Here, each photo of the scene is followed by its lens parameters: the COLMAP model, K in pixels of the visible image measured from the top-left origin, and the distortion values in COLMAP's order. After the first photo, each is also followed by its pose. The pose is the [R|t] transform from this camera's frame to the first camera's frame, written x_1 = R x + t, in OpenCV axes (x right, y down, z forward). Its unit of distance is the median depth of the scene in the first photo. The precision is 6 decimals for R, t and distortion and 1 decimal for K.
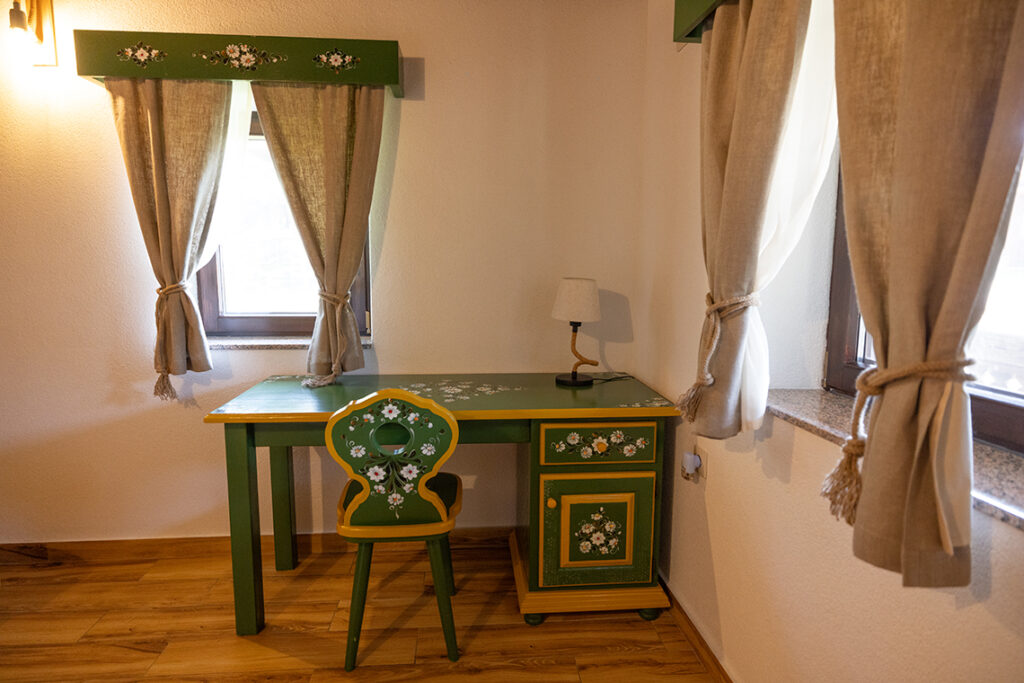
lens RADIAL K [[581.8, 0, 512.0], [0, 581.8, 341.5], [0, 0, 1]] dist [-0.000242, -0.001156]
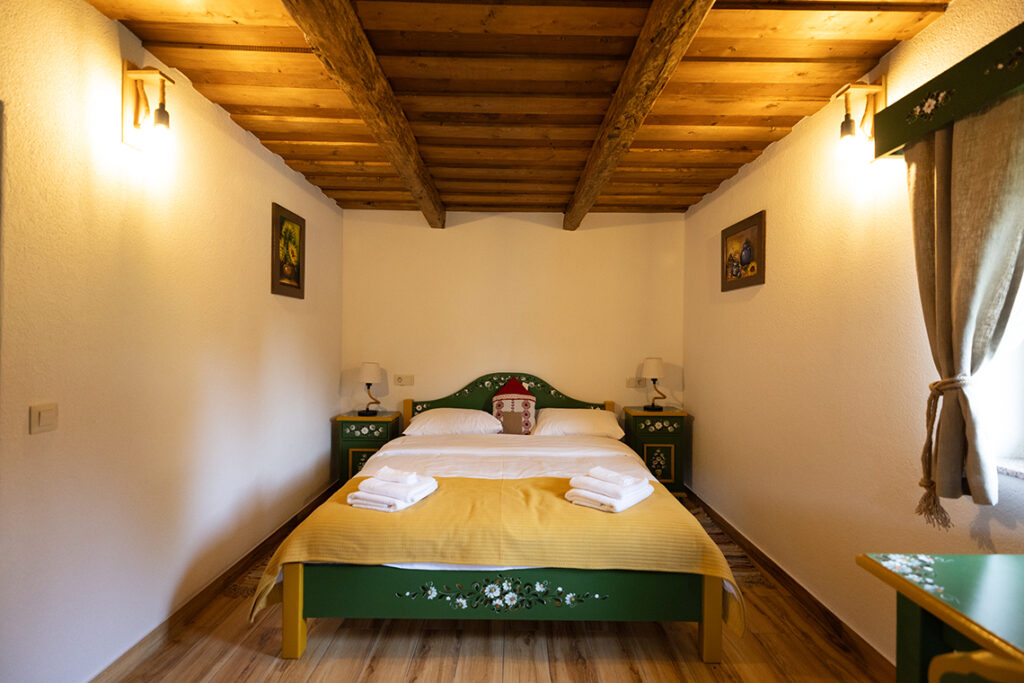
lens RADIAL K [[489.3, 0, 512.0], [0, 489.3, 341.5], [0, 0, 1]] dist [-0.016439, 0.000173]
pose [[-0.095397, -0.006123, -0.995421, 0.110524], [-0.144391, 0.989490, 0.007751, -0.070353], [0.984912, 0.144469, -0.095278, 0.501213]]
